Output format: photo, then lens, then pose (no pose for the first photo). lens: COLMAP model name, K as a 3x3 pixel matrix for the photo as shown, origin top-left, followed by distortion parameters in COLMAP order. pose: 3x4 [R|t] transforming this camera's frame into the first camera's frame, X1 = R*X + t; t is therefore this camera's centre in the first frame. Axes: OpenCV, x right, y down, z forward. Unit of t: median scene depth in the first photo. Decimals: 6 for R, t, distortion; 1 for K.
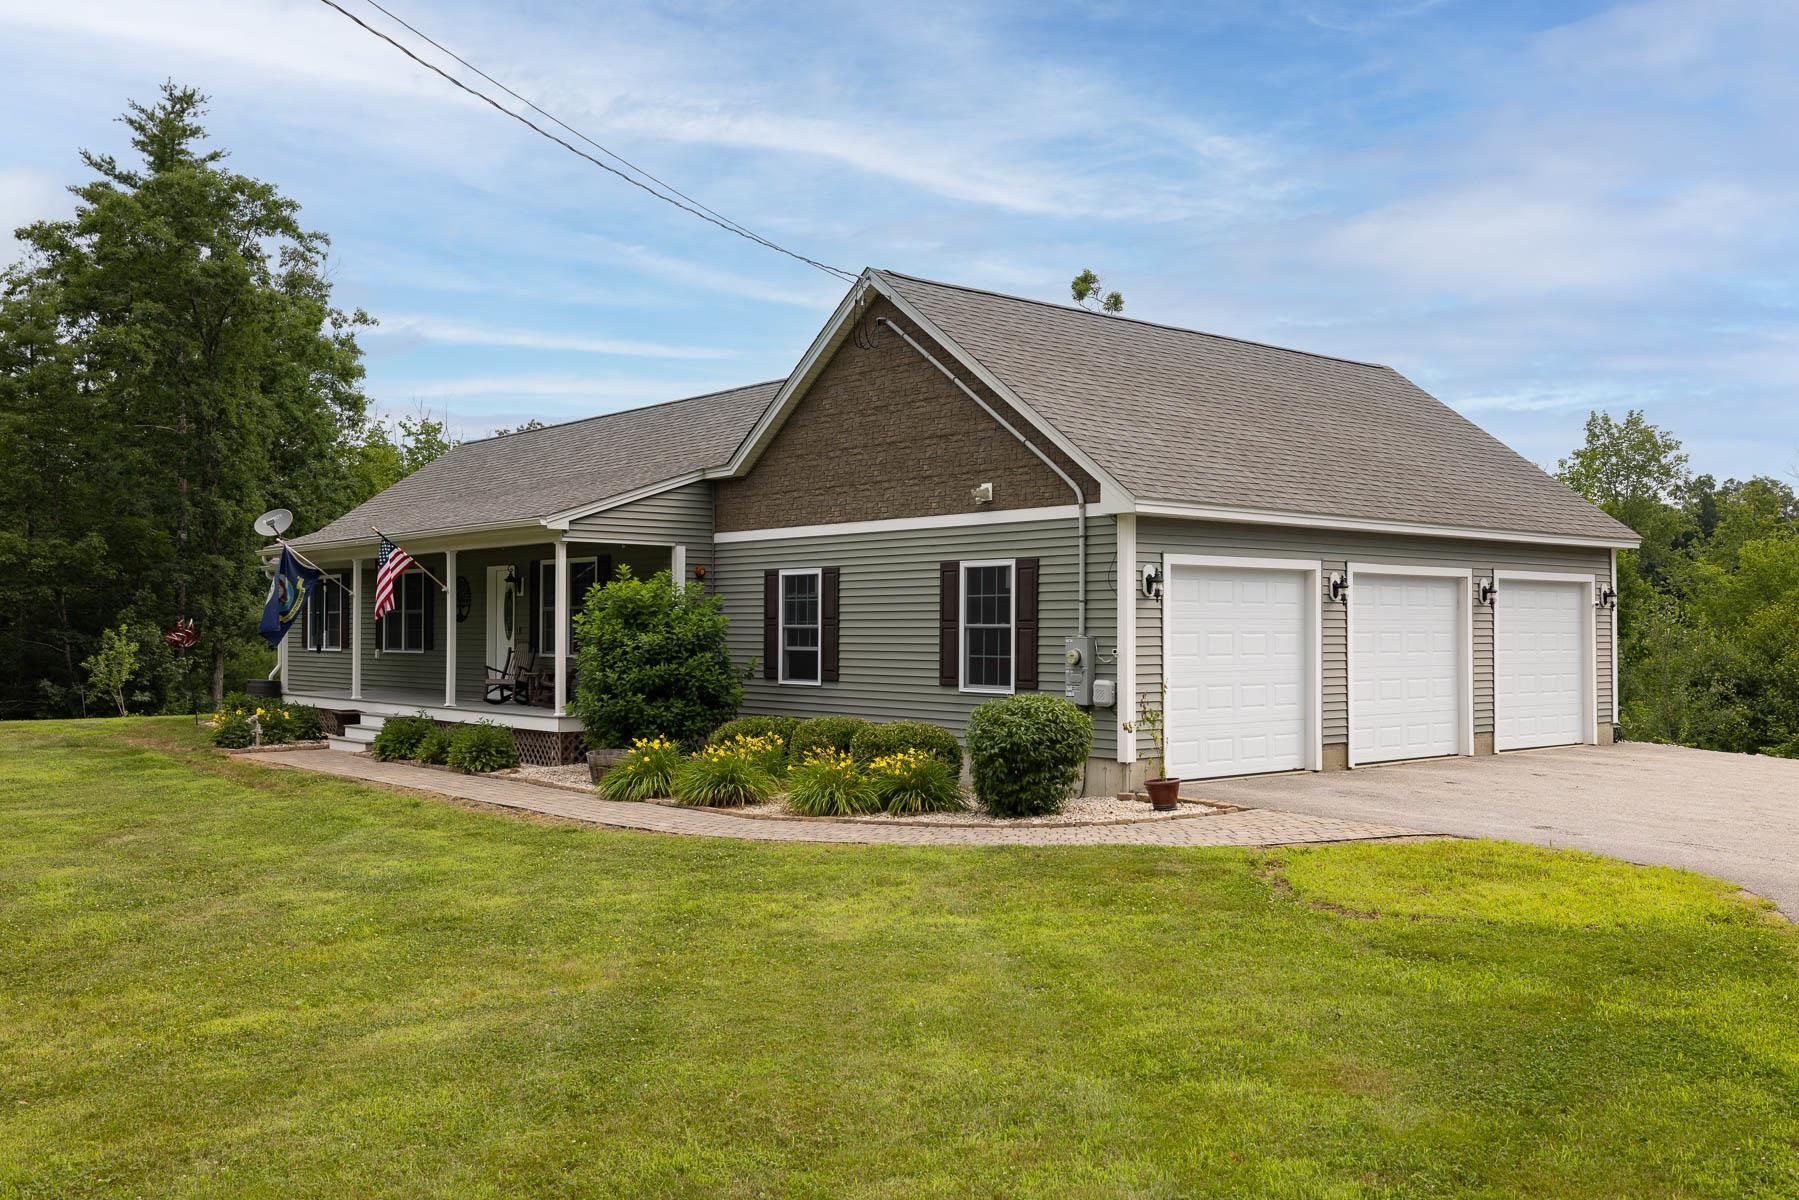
lens RADIAL K [[1620.3, 0, 903.4], [0, 1620.3, 593.8], [0, 0, 1]] dist [-0.007564, 0.001839]
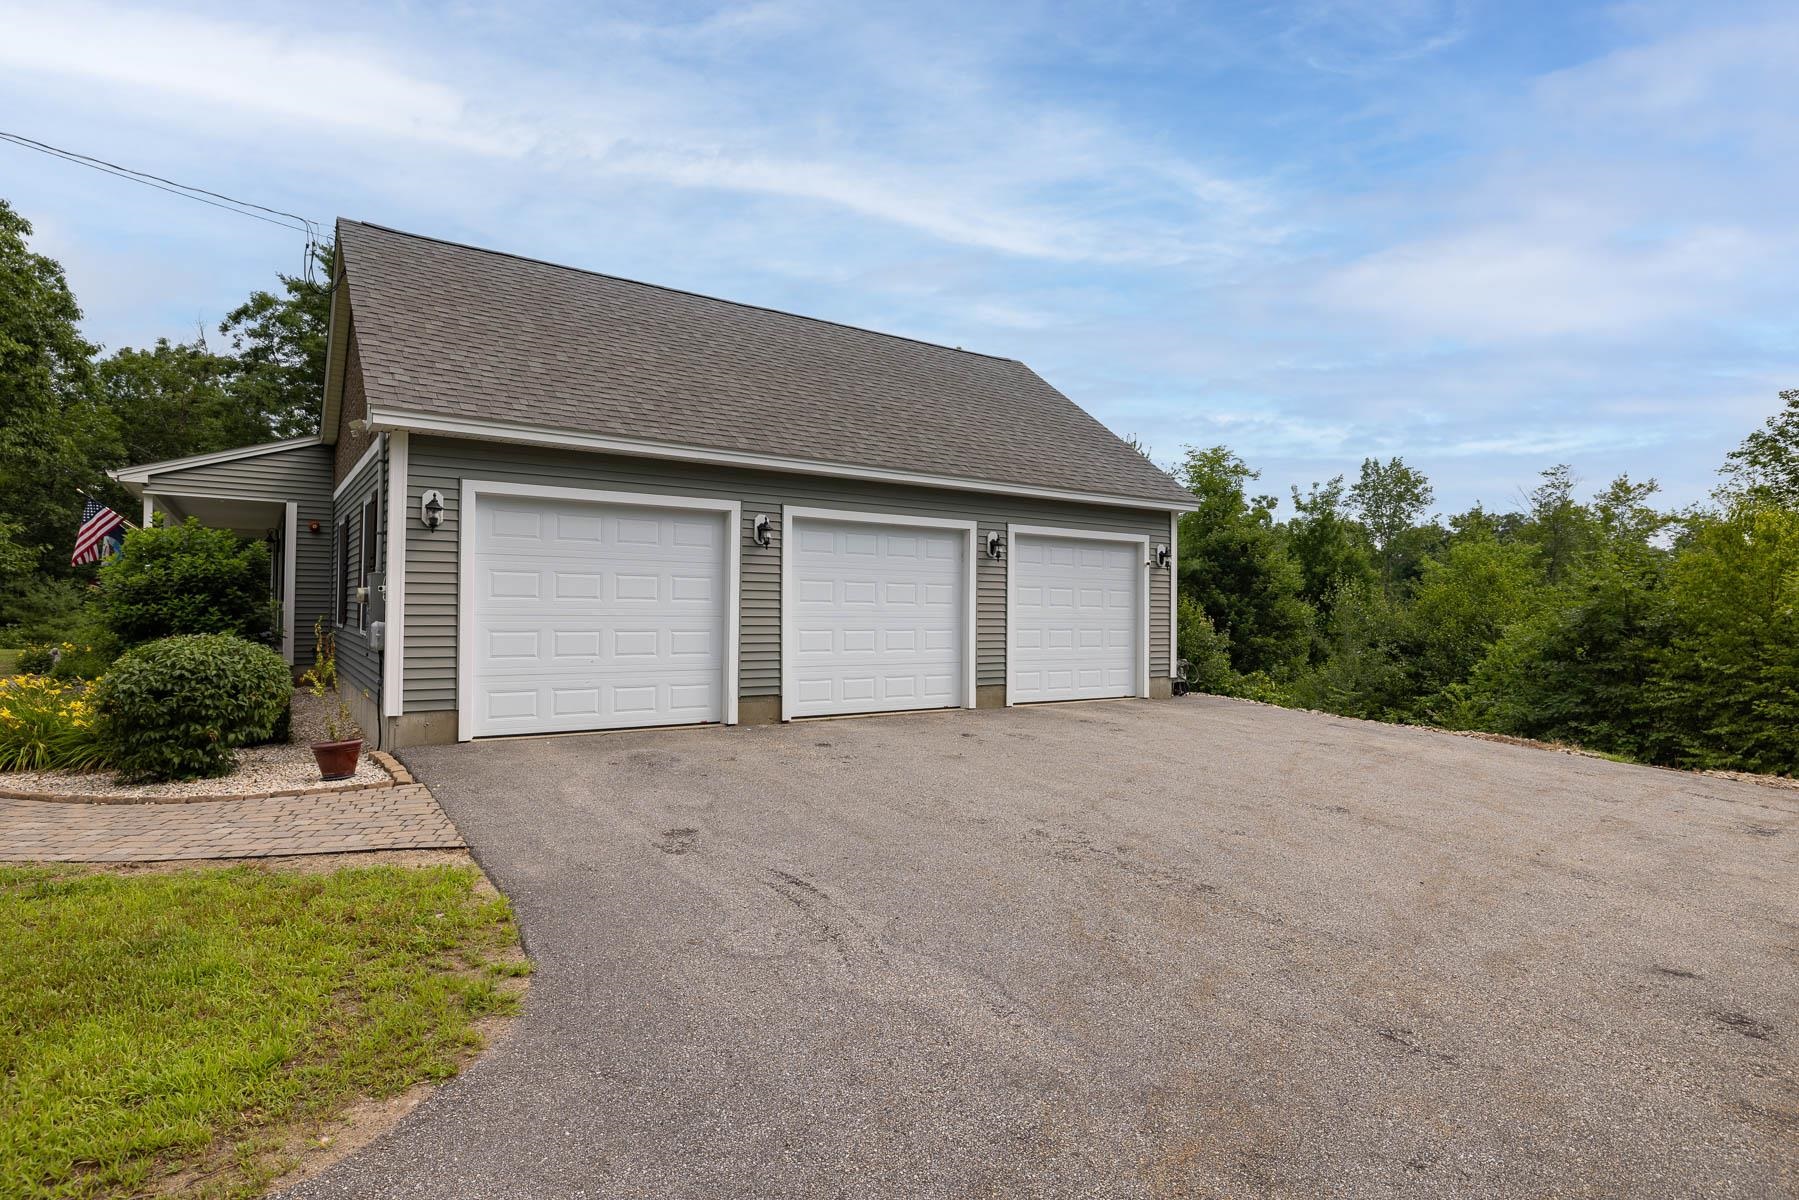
lens RADIAL K [[936.2, 0, 893.8], [0, 936.2, 601.4], [0, 0, 1]] dist [-0.001468, 0.000056]
pose [[0.993599, 0.012635, -0.112258, 0.354362], [-0.010830, 0.999802, 0.016673, 0.023897], [0.112447, -0.015350, 0.993539, 0.406349]]
